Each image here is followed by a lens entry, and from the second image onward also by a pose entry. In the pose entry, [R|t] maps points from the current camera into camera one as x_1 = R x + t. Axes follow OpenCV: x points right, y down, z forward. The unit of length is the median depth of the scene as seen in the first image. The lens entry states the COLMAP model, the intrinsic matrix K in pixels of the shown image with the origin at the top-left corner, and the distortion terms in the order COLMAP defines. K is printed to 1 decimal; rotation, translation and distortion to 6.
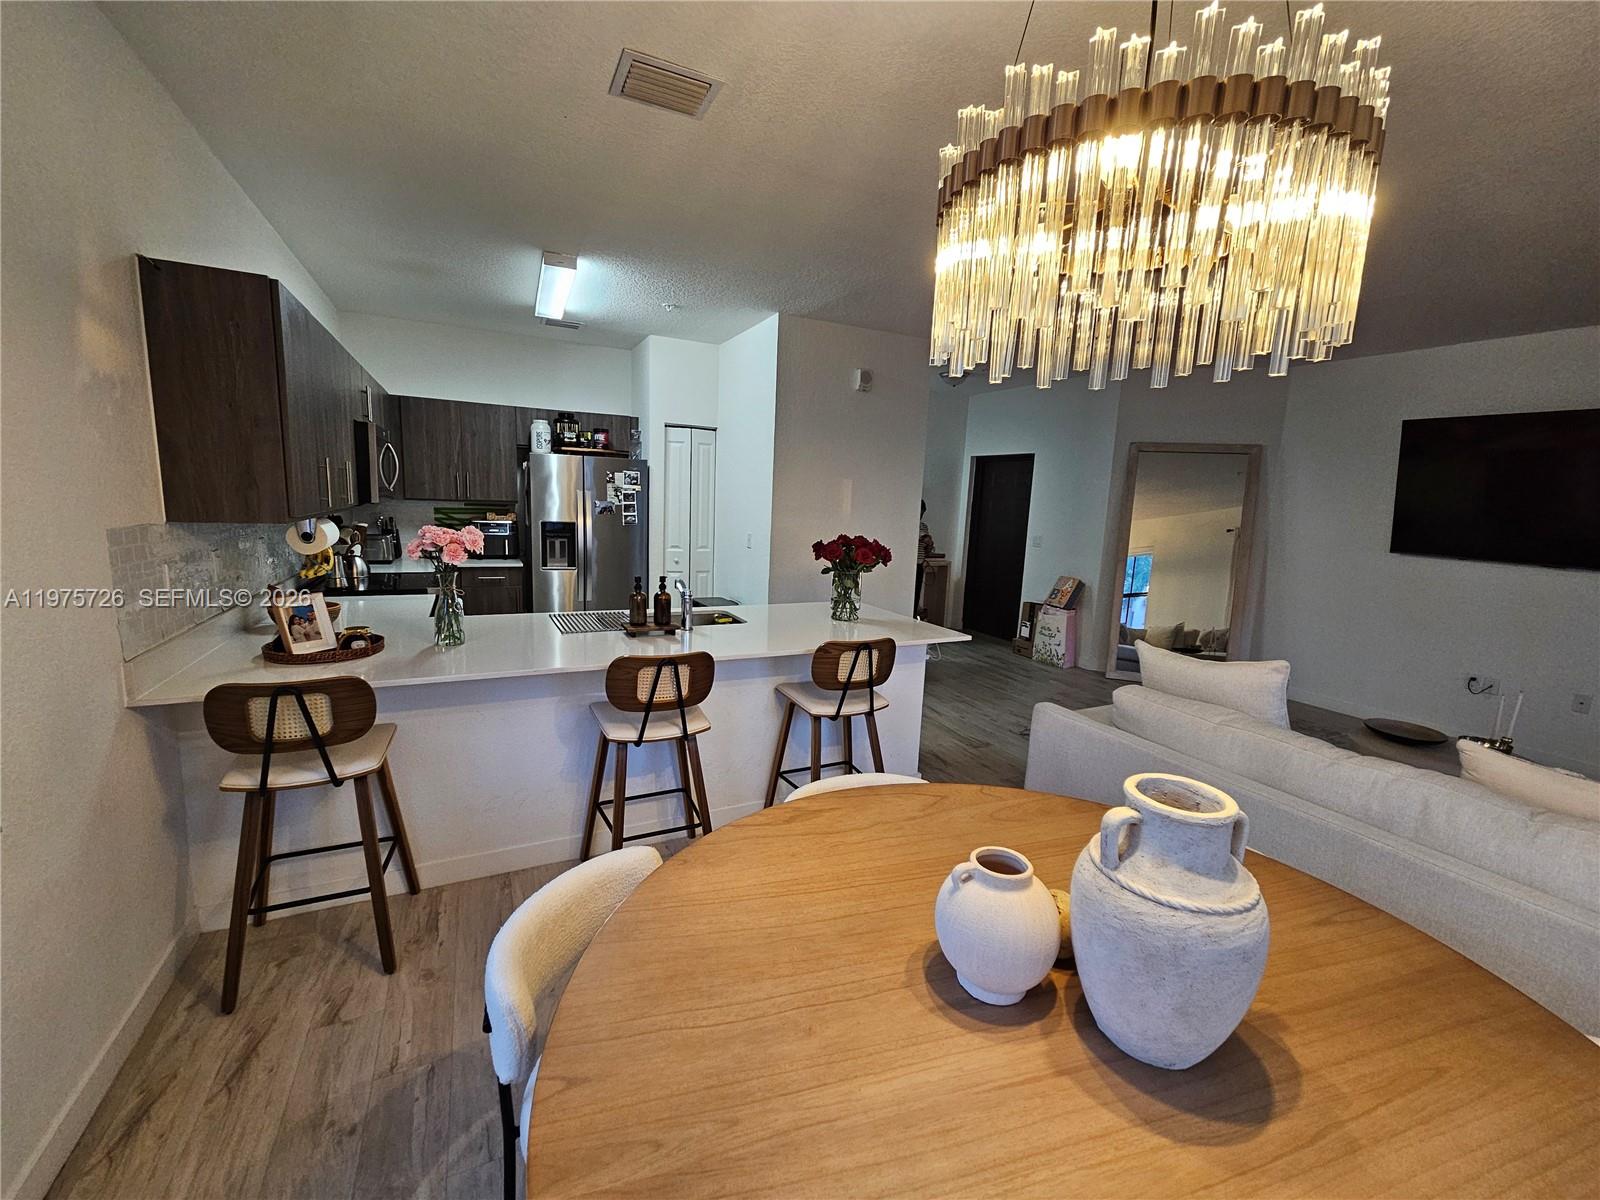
lens RADIAL K [[657.0, 0, 805.6], [0, 657.0, 607.3], [0, 0, 1]] dist [0.000841, 0.001053]
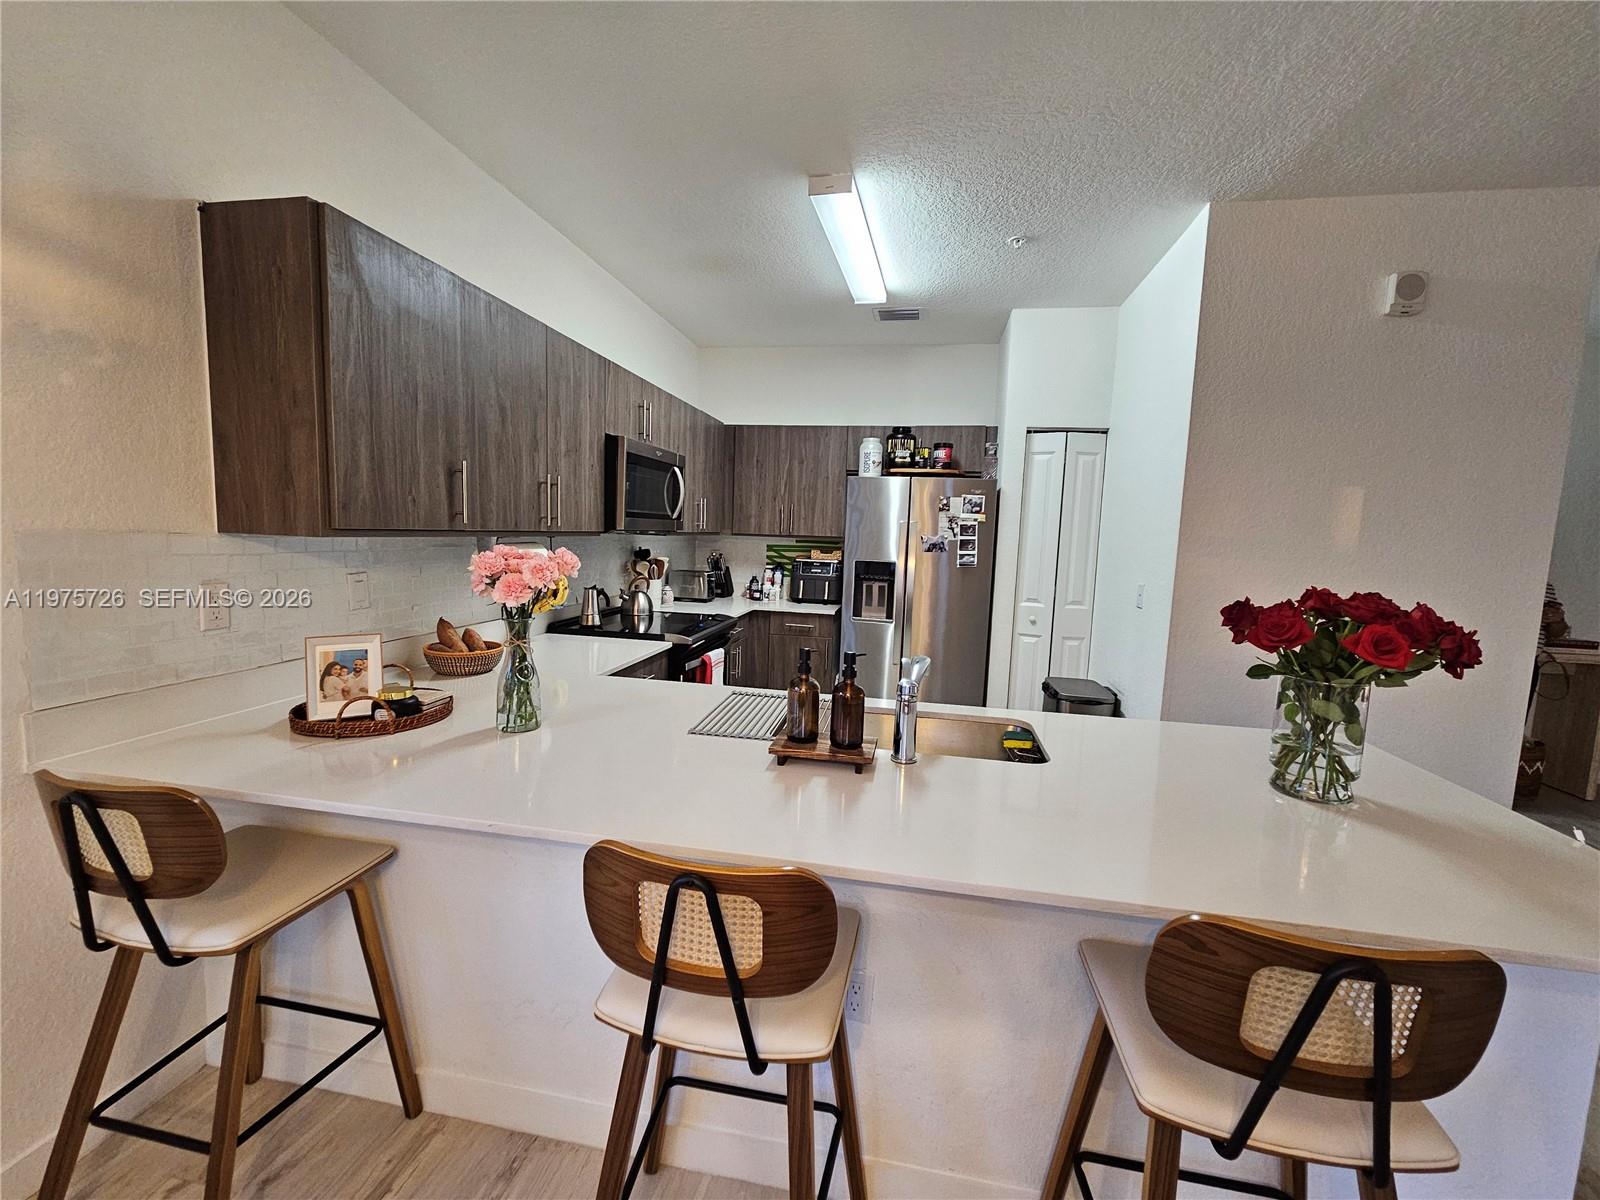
lens RADIAL K [[657.0, 0, 805.6], [0, 657.0, 598.8], [0, 0, 1]] dist [0.000841, 0.001053]
pose [[0.800170, 0.049628, -0.597717, 0.048131], [-0.103386, 0.993066, -0.055950, -0.048362], [0.590796, 0.106565, 0.799753, 0.486848]]
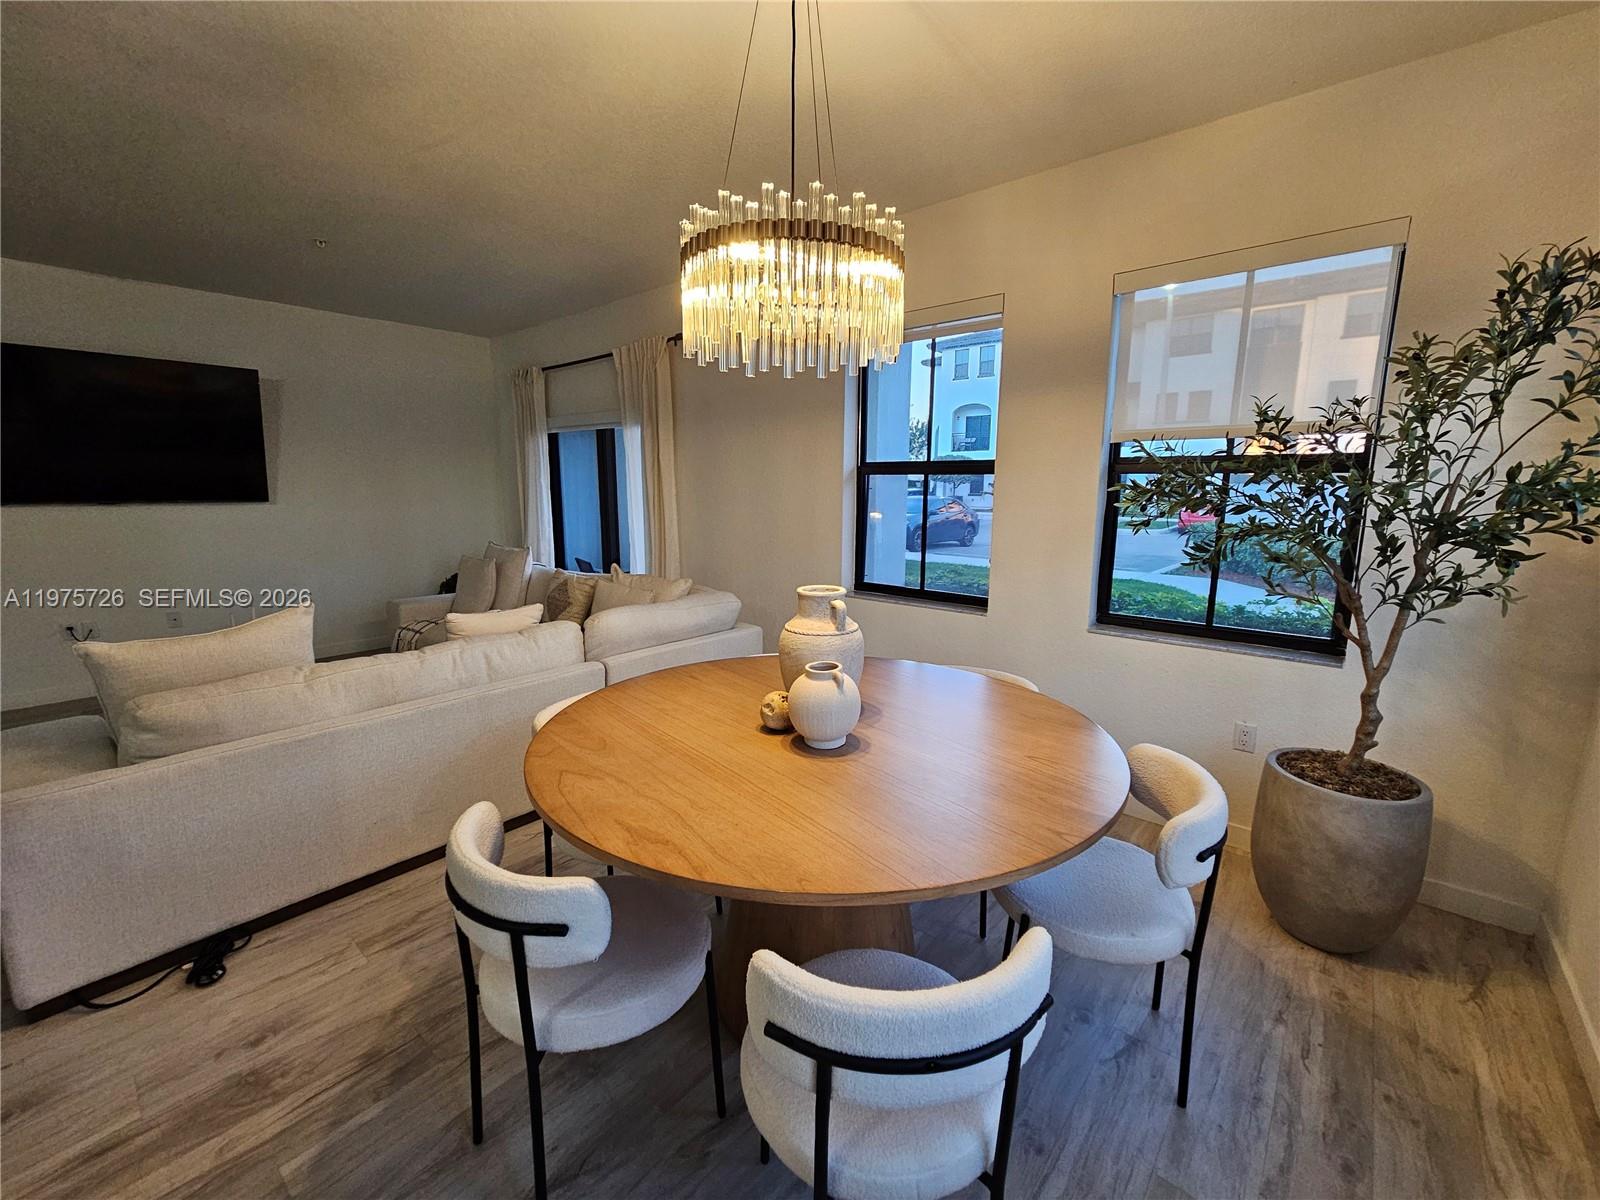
lens RADIAL K [[657.0, 0, 802.9], [0, 657.0, 593.0], [0, 0, 1]] dist [0.000841, 0.001053]
pose [[-0.390609, -0.195904, 0.899470, -0.339586], [0.135151, 0.954302, 0.266538, -0.069804], [-0.910581, 0.225677, -0.346283, 0.477482]]
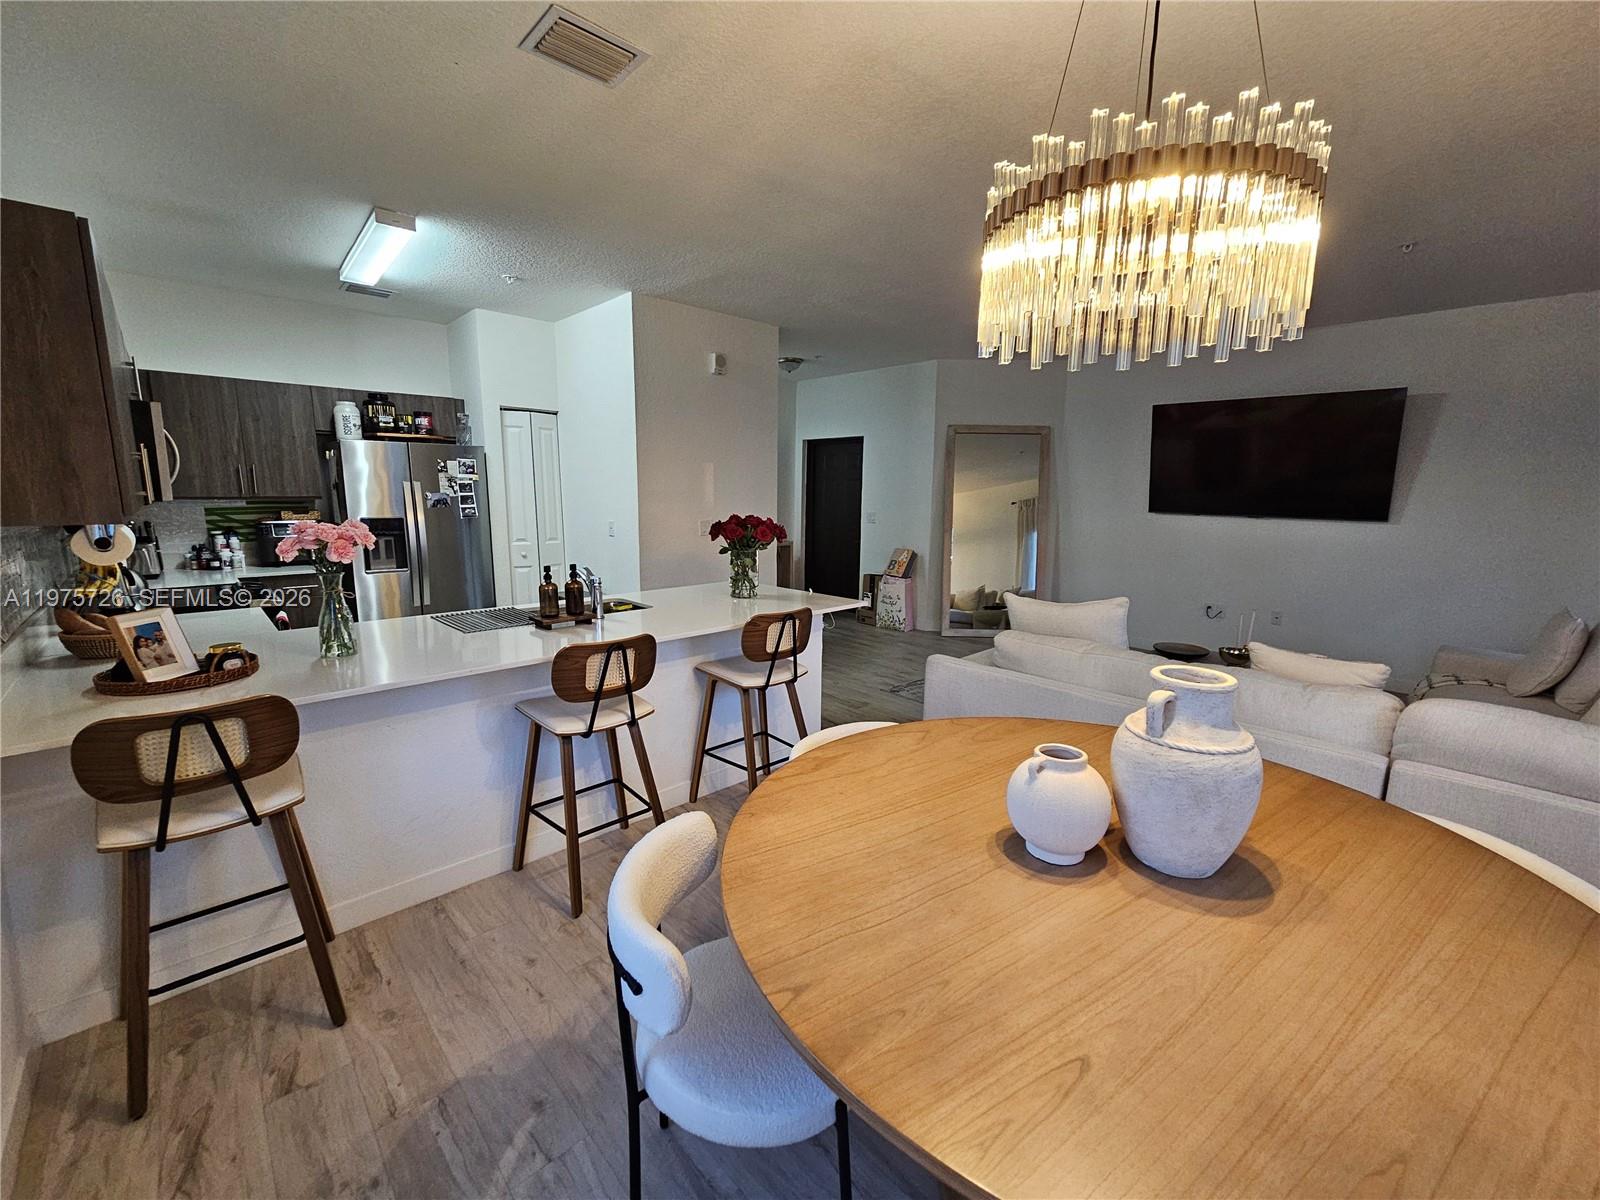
lens RADIAL K [[657.0, 0, 805.4], [0, 657.0, 610.3], [0, 0, 1]] dist [0.000841, 0.001053]
pose [[0.954158, -0.084822, 0.287033, -0.149976], [0.078516, 0.996352, 0.033430, 0.012424], [-0.288822, -0.009361, 0.957337, -0.013467]]
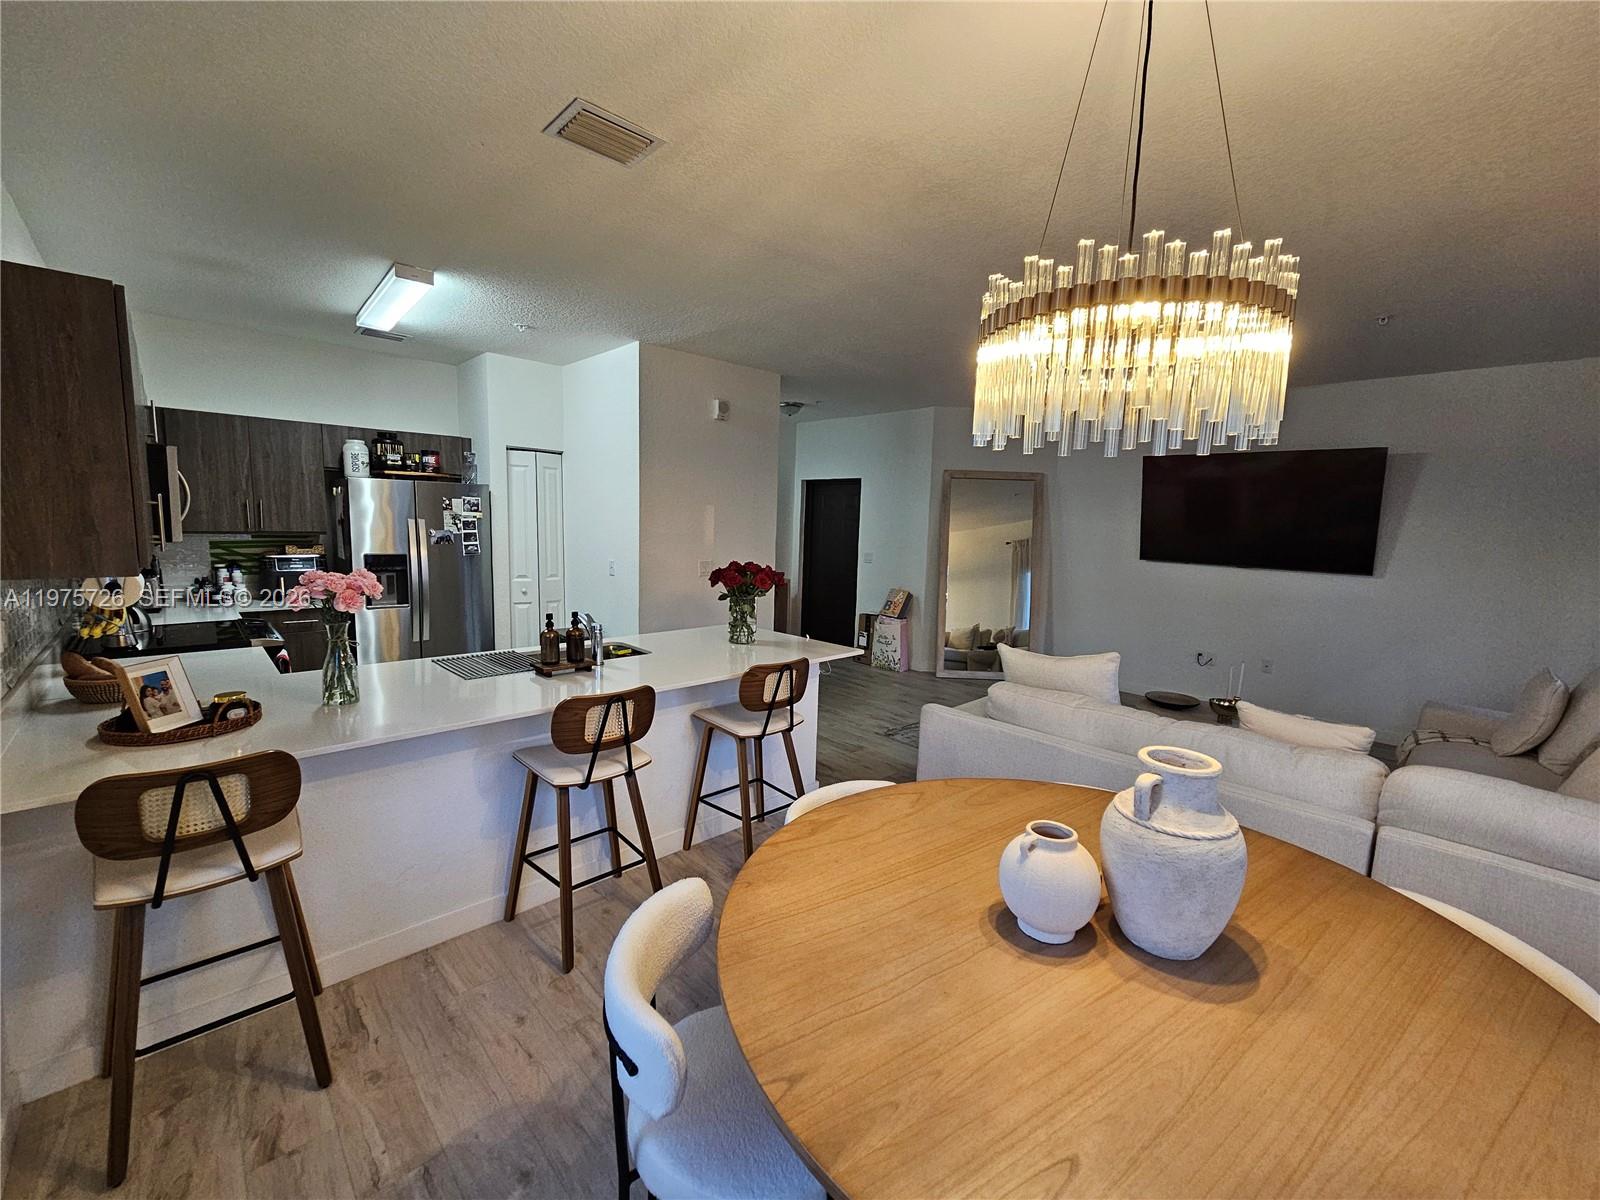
lens RADIAL K [[657.0, 0, 805.9], [0, 657.0, 607.7], [0, 0, 1]] dist [0.000841, 0.001053]
pose [[0.953269, -0.053366, 0.297373, -0.154769], [0.060335, 0.998076, -0.014298, -0.016253], [-0.296038, 0.031572, 0.954654, -0.026195]]
